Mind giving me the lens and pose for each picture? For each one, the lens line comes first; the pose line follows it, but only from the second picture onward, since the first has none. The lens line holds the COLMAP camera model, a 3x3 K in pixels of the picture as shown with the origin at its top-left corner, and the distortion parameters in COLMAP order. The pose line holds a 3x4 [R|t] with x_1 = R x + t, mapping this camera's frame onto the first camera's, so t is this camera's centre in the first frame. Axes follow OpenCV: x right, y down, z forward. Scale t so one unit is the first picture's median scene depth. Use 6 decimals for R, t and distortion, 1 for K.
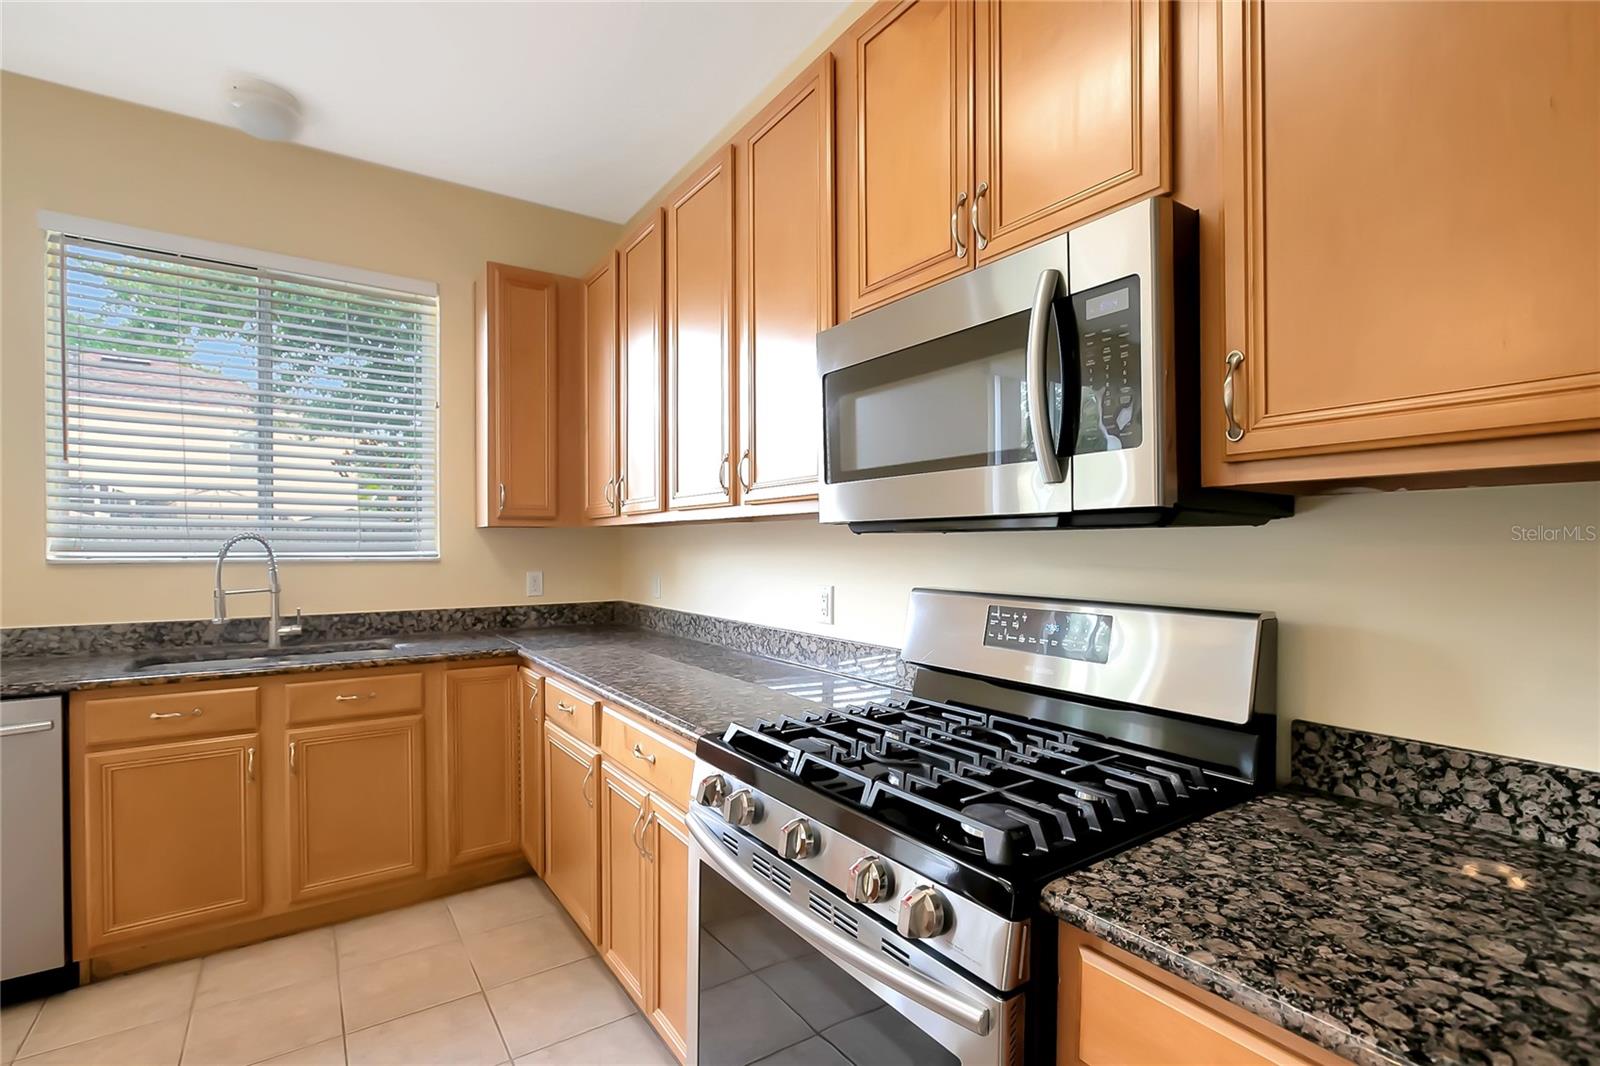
lens RADIAL K [[734.4, 0, 778.7], [0, 734.4, 546.5], [0, 0, 1]] dist [-0.012820, 0.005721]
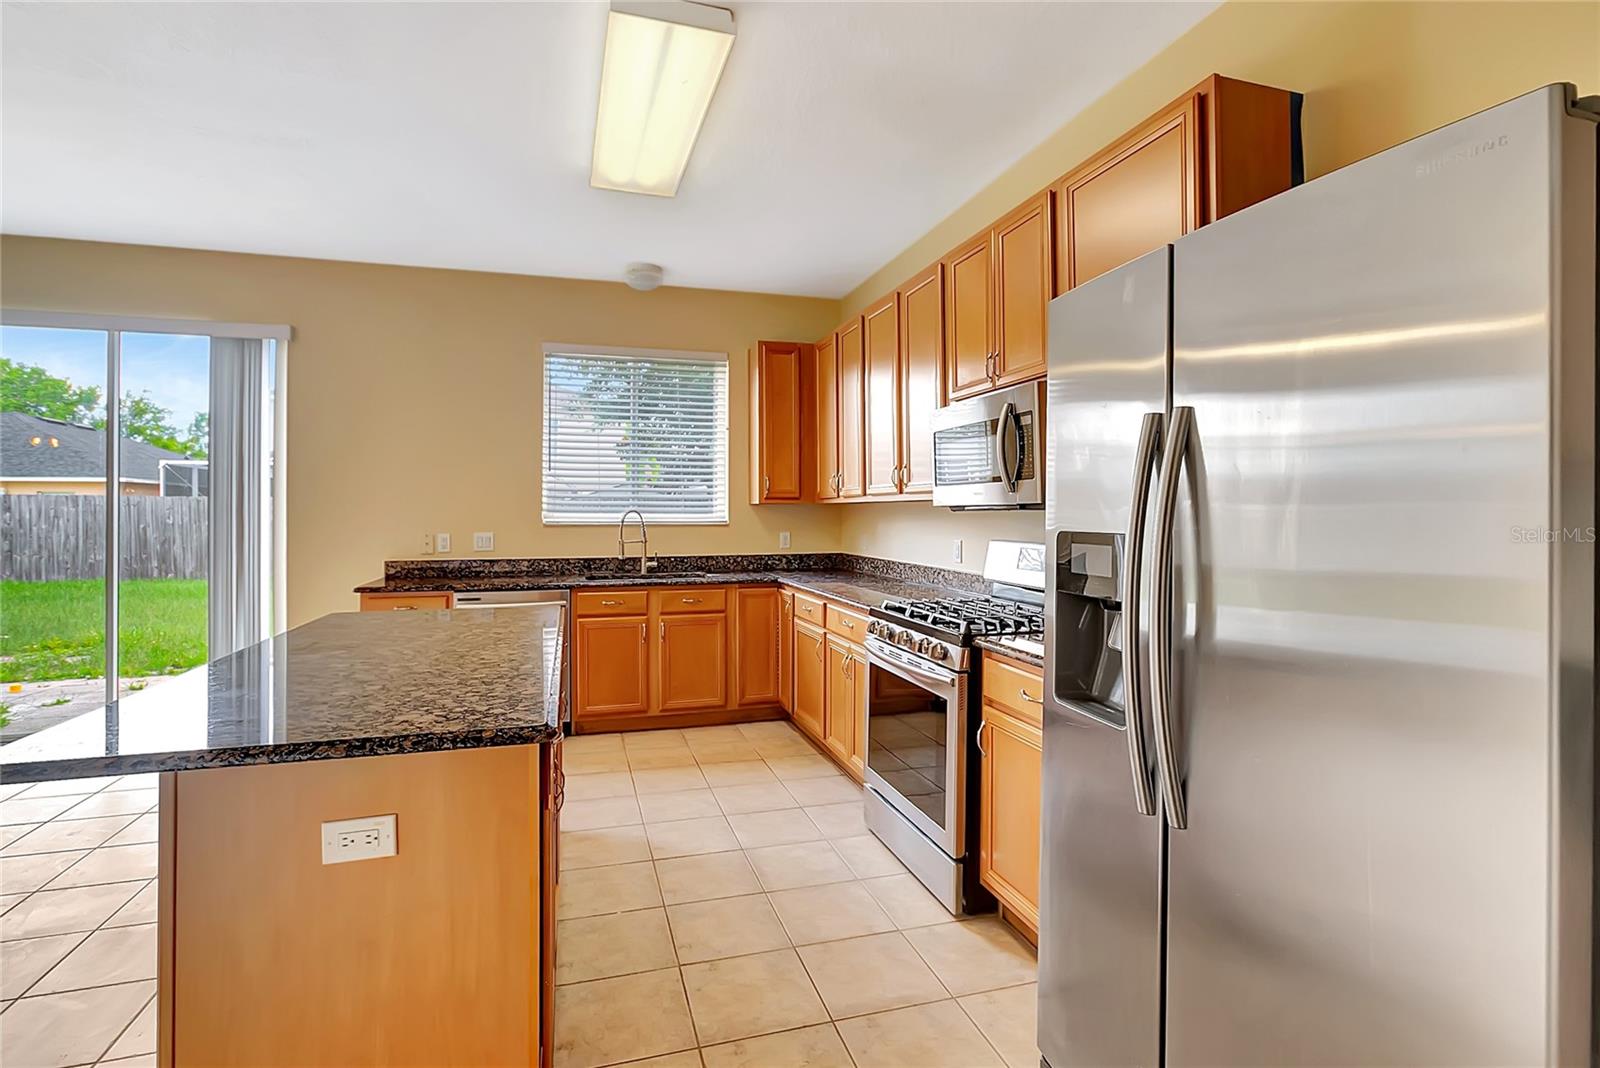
lens RADIAL K [[734.4, 0, 805.1], [0, 734.4, 524.1], [0, 0, 1]] dist [-0.012820, 0.005721]
pose [[0.963781, 0.003216, -0.266677, 0.173955], [0.001021, 0.999875, 0.015747, -0.009441], [0.266695, -0.015449, 0.963657, -0.693444]]
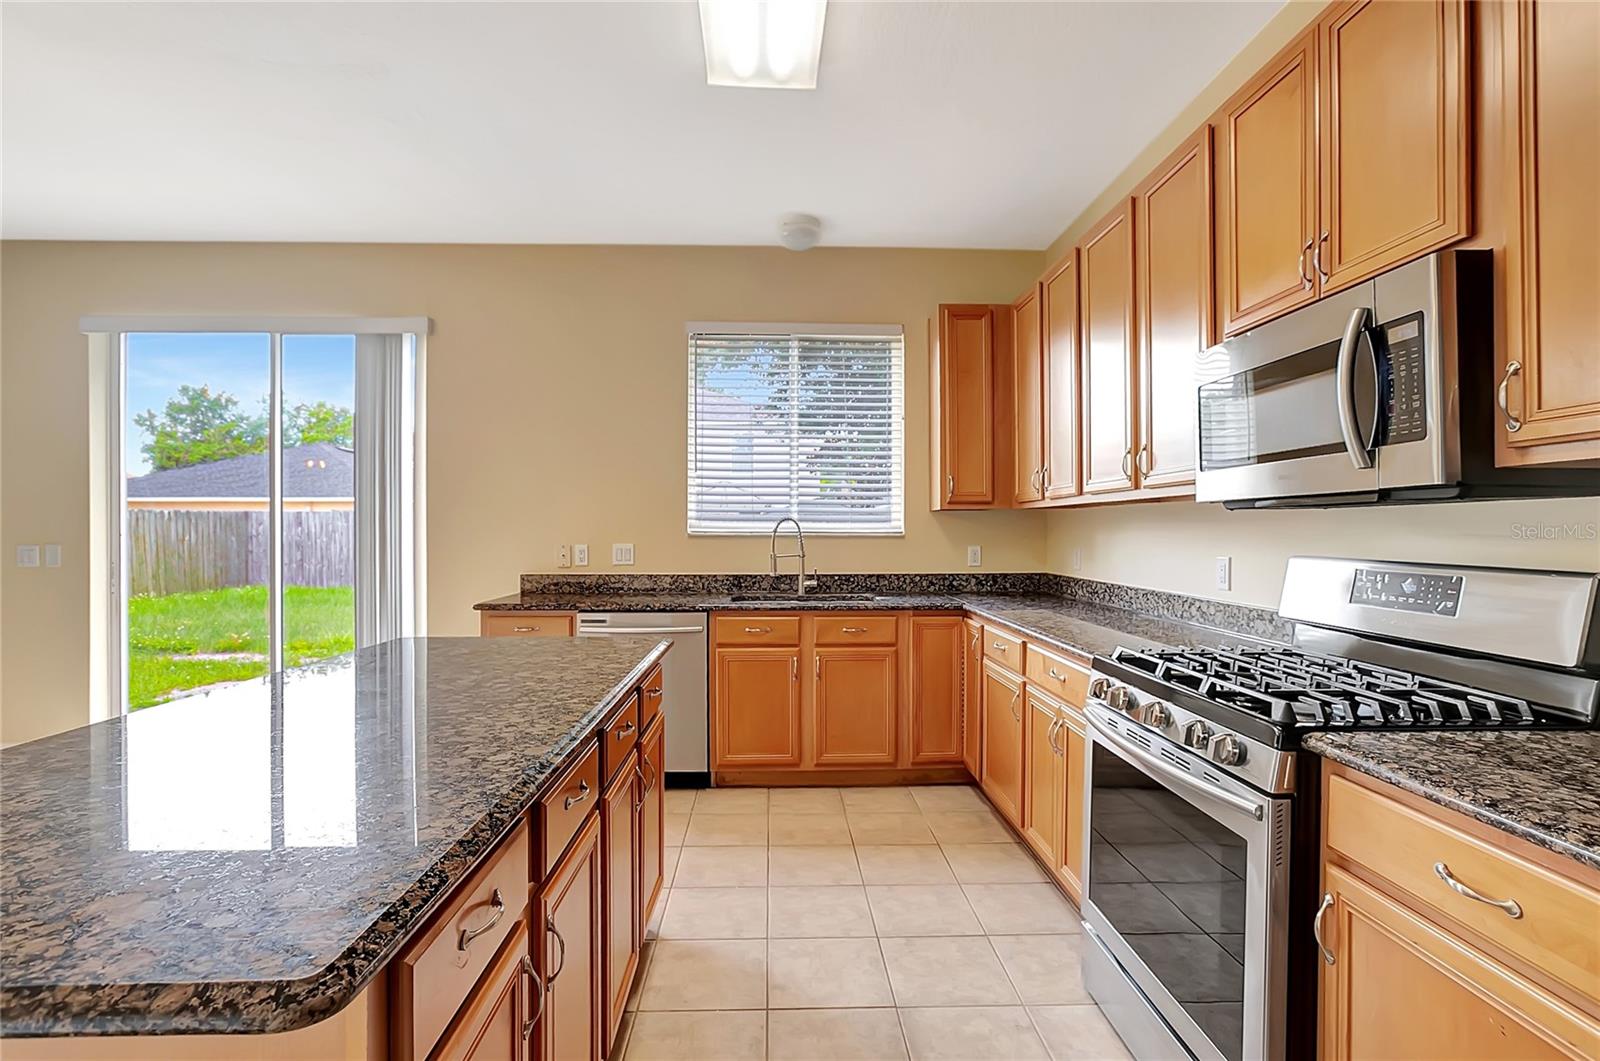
lens RADIAL K [[734.4, 0, 829.2], [0, 734.4, 532.2], [0, 0, 1]] dist [-0.012820, 0.005721]
pose [[0.873337, 0.001633, -0.487114, 0.083202], [-0.000955, 0.999998, 0.001641, 0.013350], [0.487116, -0.000968, 0.873337, -0.297499]]
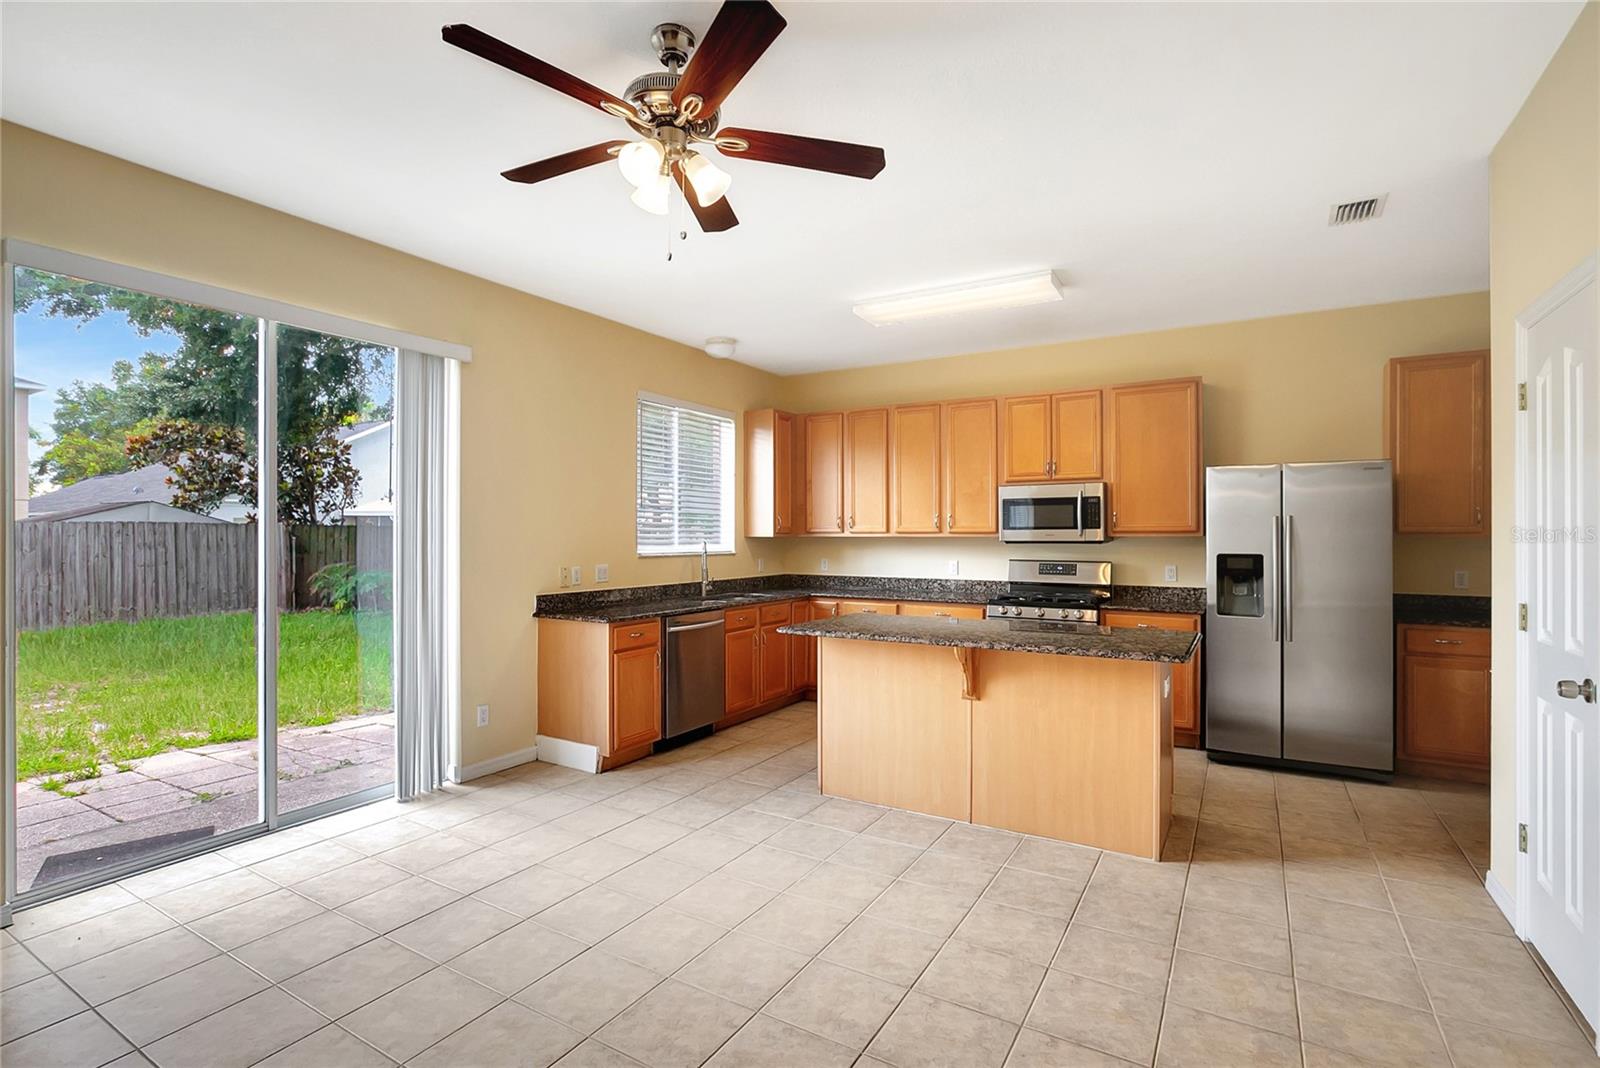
lens RADIAL K [[734.4, 0, 820.0], [0, 734.4, 540.7], [0, 0, 1]] dist [-0.012820, 0.005721]
pose [[0.883167, -0.002274, 0.469054, -1.638943], [0.000115, 0.999989, 0.004632, -0.034009], [-0.469059, -0.004037, 0.883157, -1.168015]]
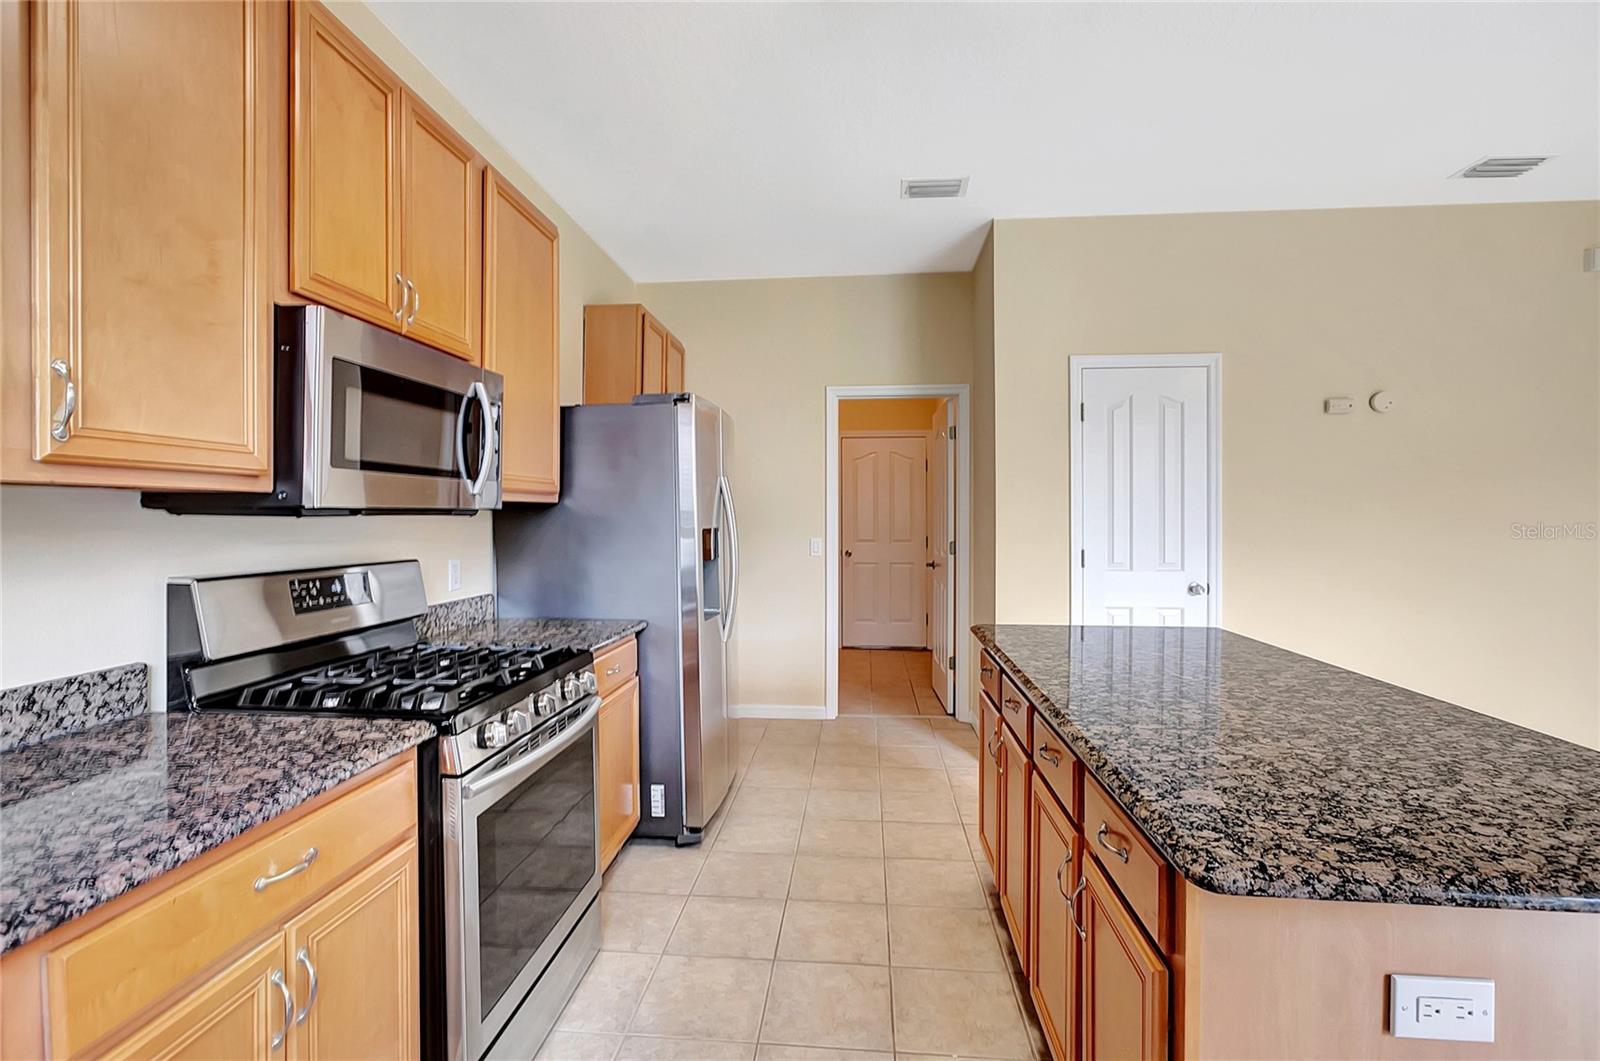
lens RADIAL K [[734.4, 0, 805.1], [0, 734.4, 520.8], [0, 0, 1]] dist [-0.012820, 0.005721]
pose [[-0.790324, -0.003129, 0.612681, -0.725085], [0.000655, 0.999982, 0.005952, -0.012999], [-0.612688, 0.005105, -0.790308, 0.977823]]
